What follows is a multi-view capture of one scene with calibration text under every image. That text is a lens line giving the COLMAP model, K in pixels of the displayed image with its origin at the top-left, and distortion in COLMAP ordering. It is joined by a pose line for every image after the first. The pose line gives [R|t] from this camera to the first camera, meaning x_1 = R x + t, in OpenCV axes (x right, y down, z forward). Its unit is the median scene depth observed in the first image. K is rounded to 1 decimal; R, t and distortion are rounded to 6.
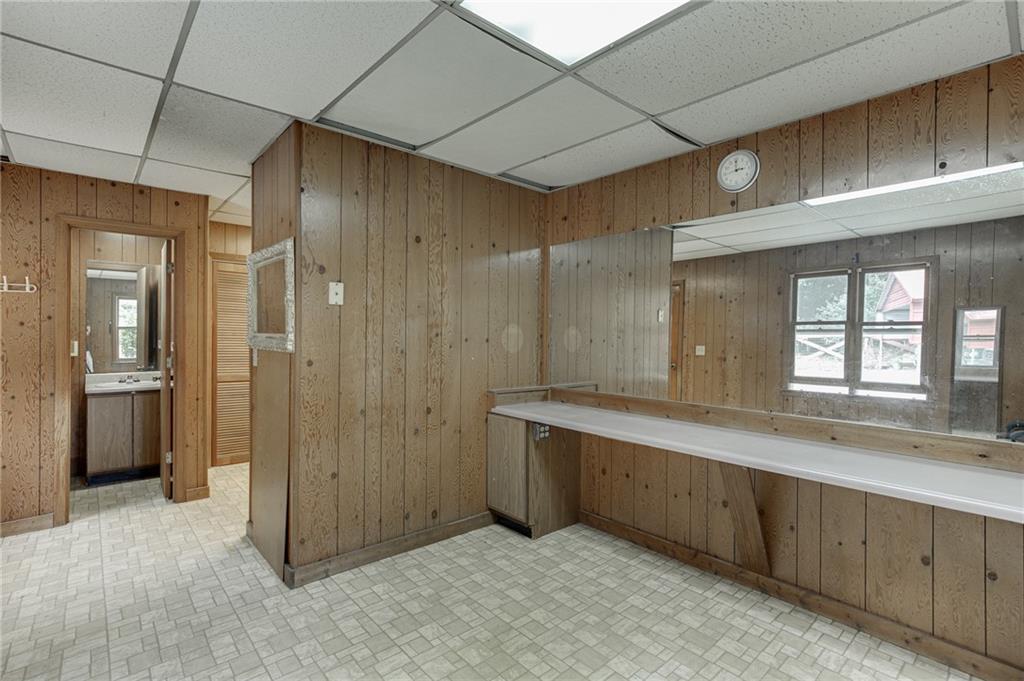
lens RADIAL K [[480.9, 0, 509.9], [0, 480.9, 338.0], [0, 0, 1]] dist [-0.004059, 0.000256]
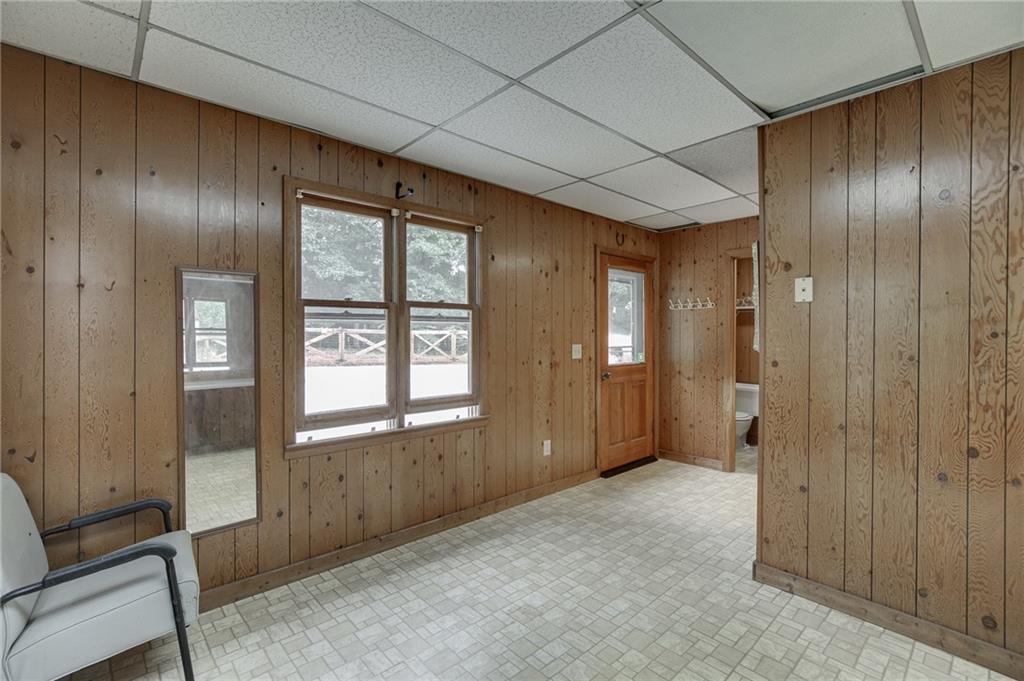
lens RADIAL K [[459.8, 0, 511.5], [0, 459.8, 337.1], [0, 0, 1]] dist [-0.016292, 0.000513]
pose [[0.012784, -0.000019, -0.999918, 0.494805], [-0.010552, 0.999944, -0.000154, 0.003383], [0.999863, 0.010553, 0.012783, 0.432287]]
